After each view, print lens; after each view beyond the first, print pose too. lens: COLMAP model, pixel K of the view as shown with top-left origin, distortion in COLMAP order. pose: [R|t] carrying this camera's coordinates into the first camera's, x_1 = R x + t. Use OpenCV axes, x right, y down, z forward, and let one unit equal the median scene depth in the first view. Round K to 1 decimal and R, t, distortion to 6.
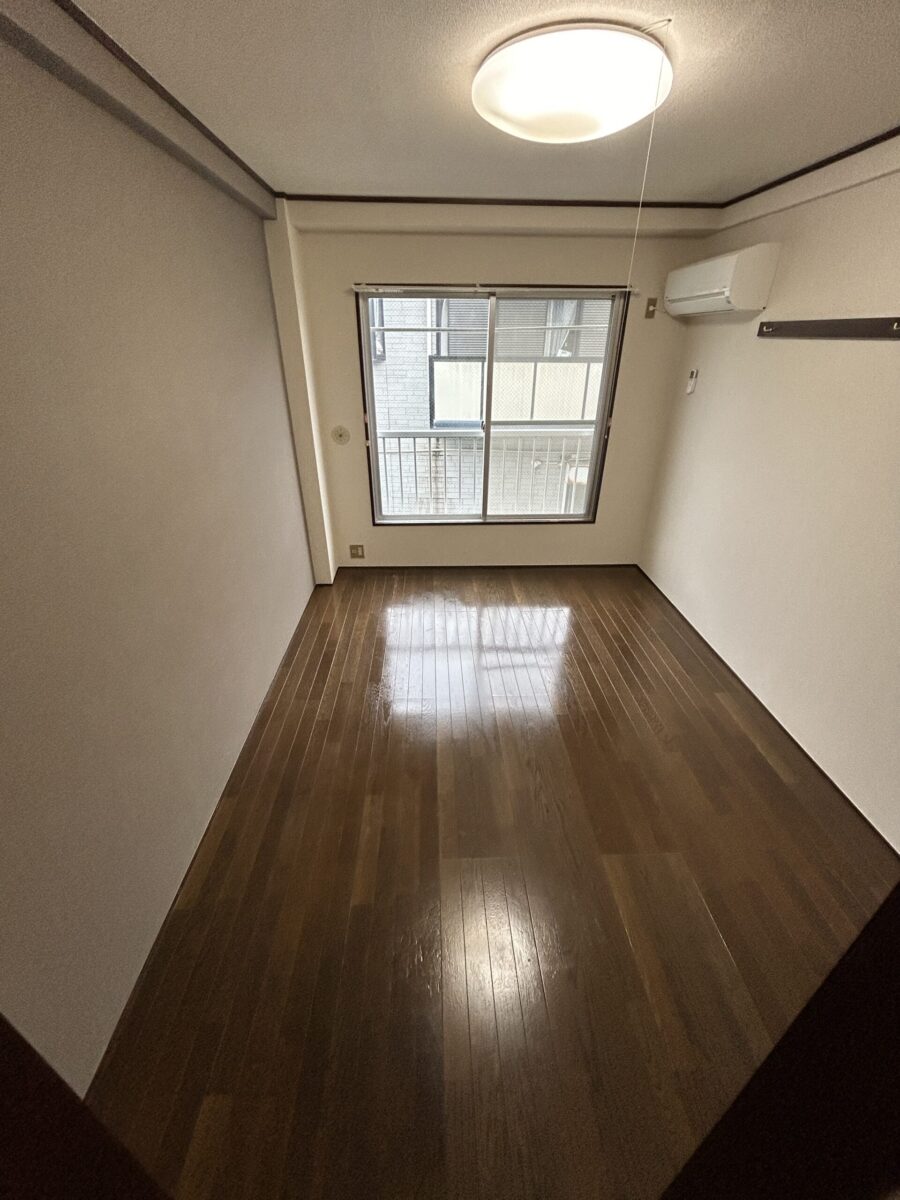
lens RADIAL K [[485.0, 0, 452.9], [0, 485.0, 598.2], [0, 0, 1]] dist [-0.000547, -0.000087]
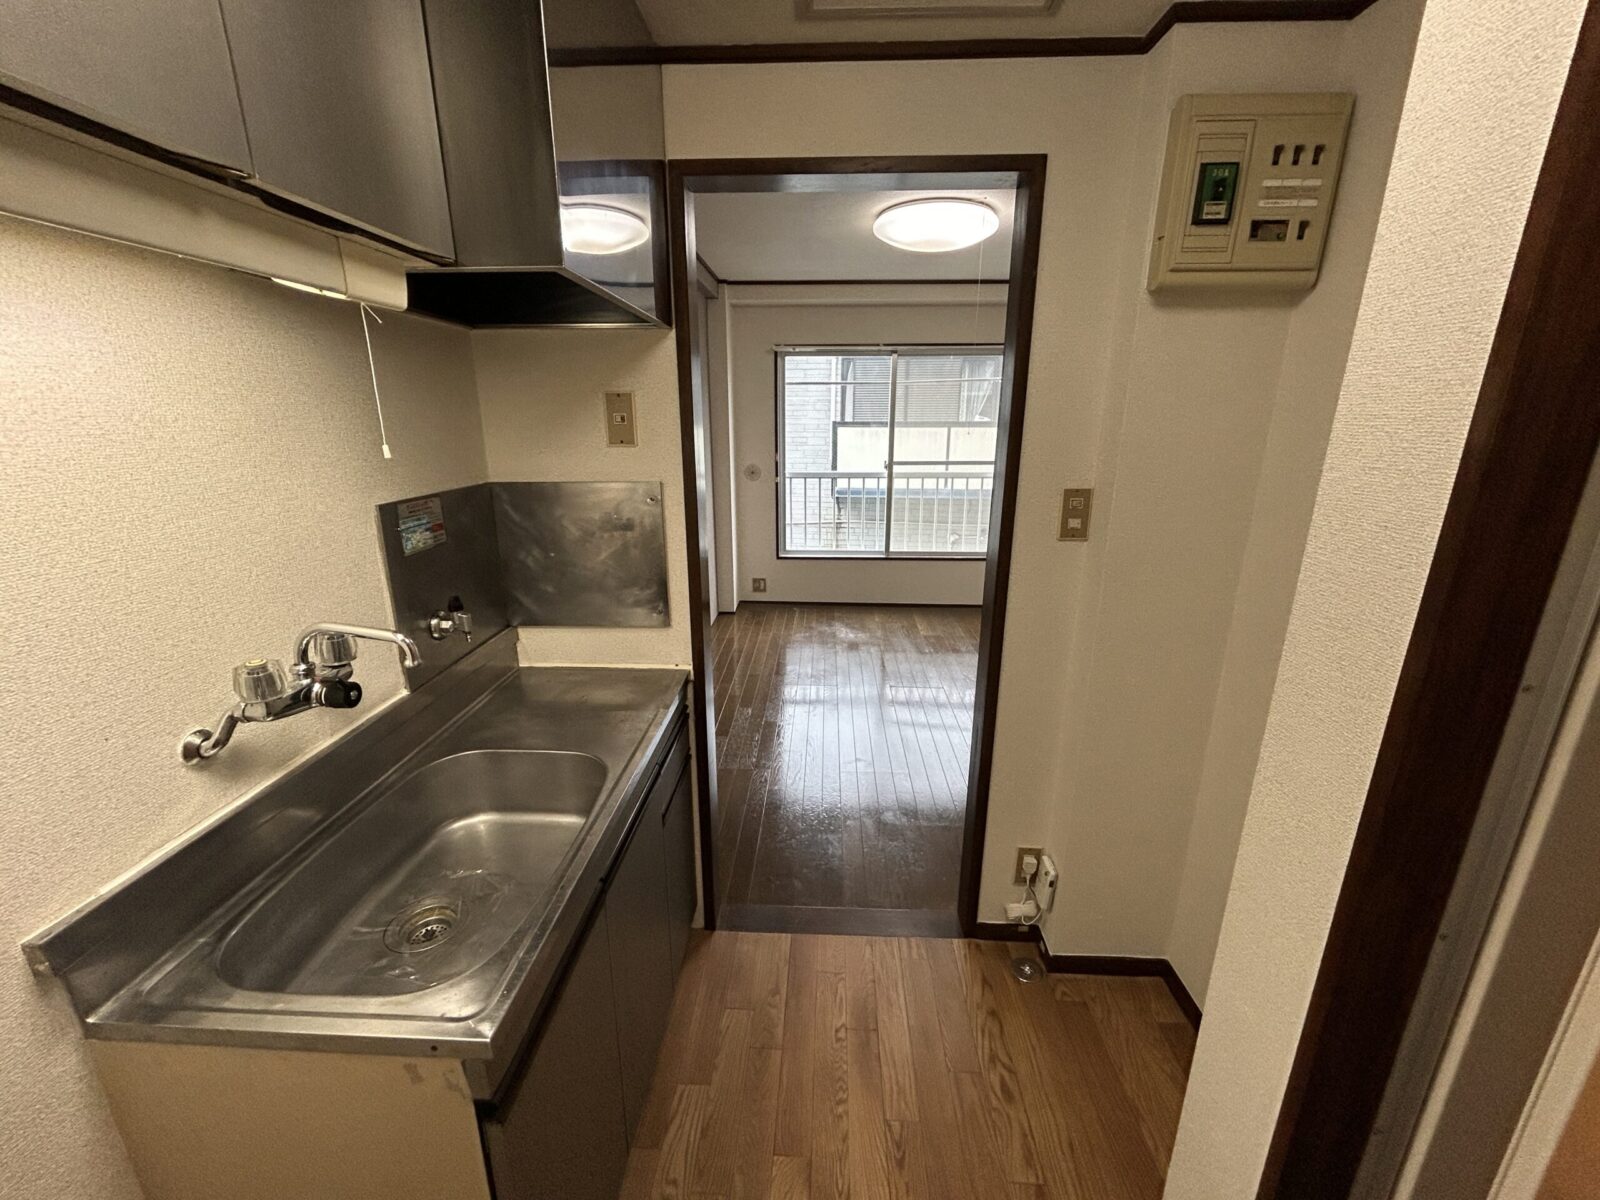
lens RADIAL K [[646.7, 0, 798.6], [0, 646.7, 600.1], [0, 0, 1]] dist [-0.000547, -0.000087]
pose [[0.996000, 0.018610, -0.087395, 0.001551], [-0.037109, 0.975887, -0.215098, 0.223269], [0.081285, 0.217480, 0.972674, -0.296292]]
